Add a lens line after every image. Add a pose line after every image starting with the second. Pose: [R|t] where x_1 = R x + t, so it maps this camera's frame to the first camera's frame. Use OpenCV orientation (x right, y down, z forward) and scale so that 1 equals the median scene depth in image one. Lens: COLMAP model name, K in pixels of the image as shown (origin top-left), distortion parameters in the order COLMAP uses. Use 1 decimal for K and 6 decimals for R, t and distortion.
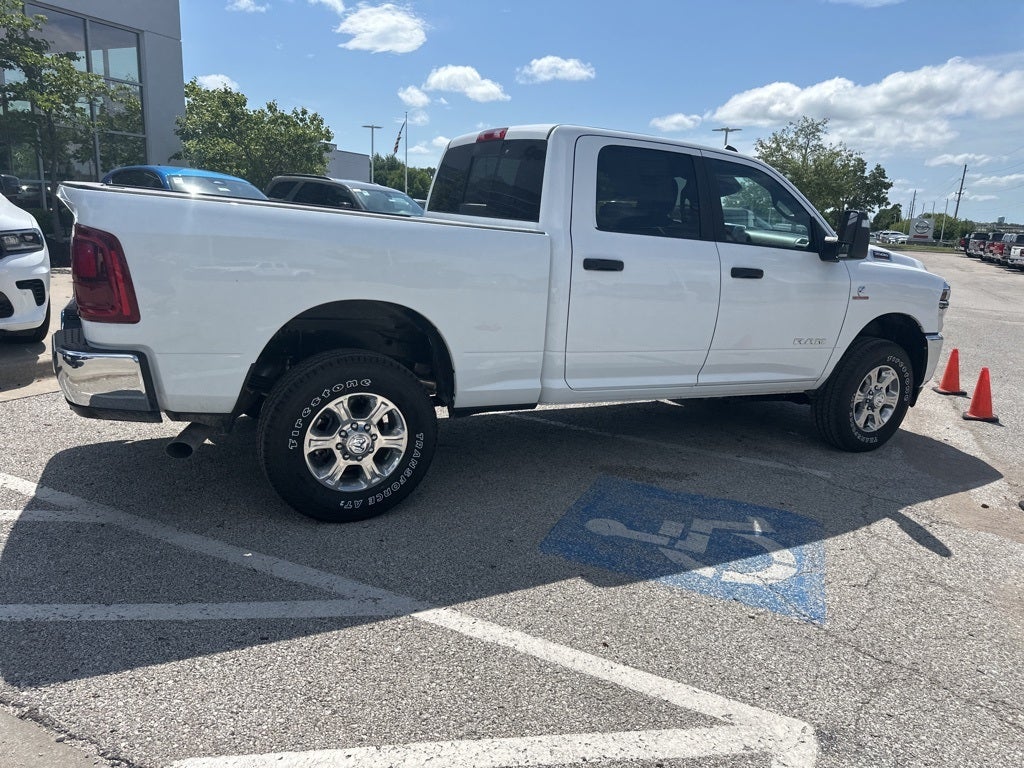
lens RADIAL K [[724.9, 0, 511.3], [0, 724.9, 386.0], [0, 0, 1]] dist [0.035324, -0.043487]
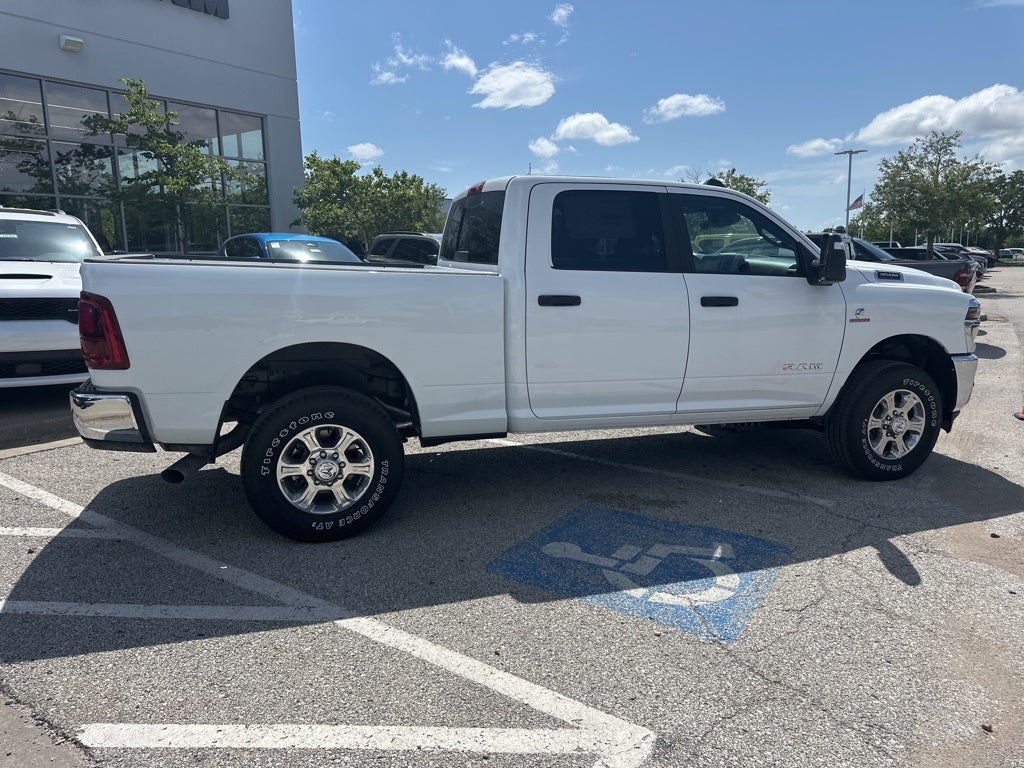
lens RADIAL K [[724.9, 0, 511.3], [0, 724.9, 386.0], [0, 0, 1]] dist [0.035324, -0.043487]
pose [[0.982001, -0.029739, -0.186521, 0.208019], [0.019122, 0.998106, -0.058465, 0.015104], [0.187907, 0.053846, 0.980710, -0.038254]]
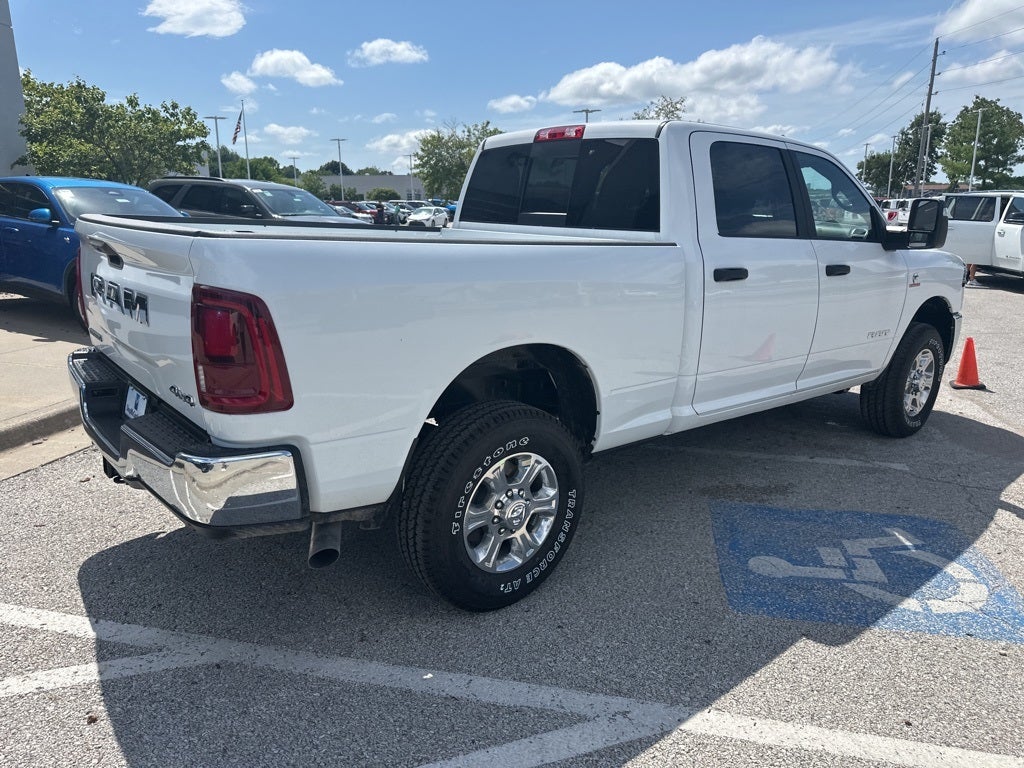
lens RADIAL K [[727.8, 0, 509.6], [0, 727.8, 380.6], [0, 0, 1]] dist [0.030209, -0.042197]
pose [[0.977742, -0.097414, 0.185826, -0.264585], [0.095010, 0.995237, 0.021818, -0.067806], [-0.187067, -0.003677, 0.982340, 0.133410]]
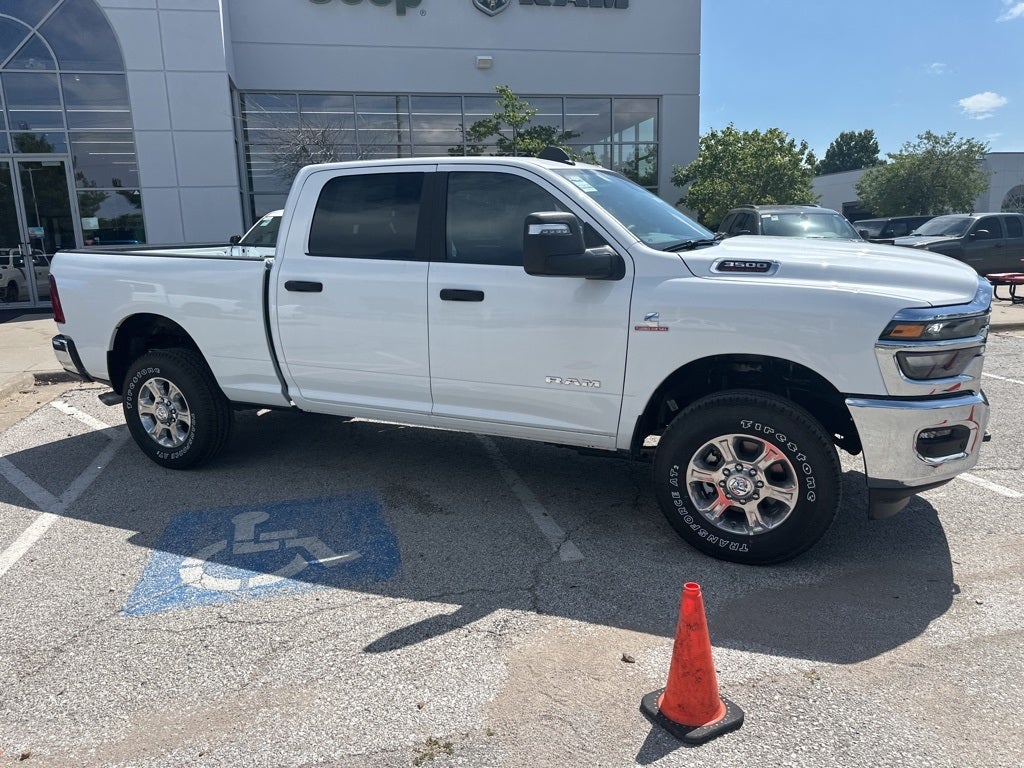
lens RADIAL K [[737.9, 0, 510.7], [0, 737.9, 381.6], [0, 0, 1]] dist [0.063384, -0.080367]
pose [[0.595571, 0.081614, -0.799146, 1.014744], [-0.127341, 0.991838, 0.006391, -0.058588], [0.793146, 0.097958, 0.601103, 0.481494]]
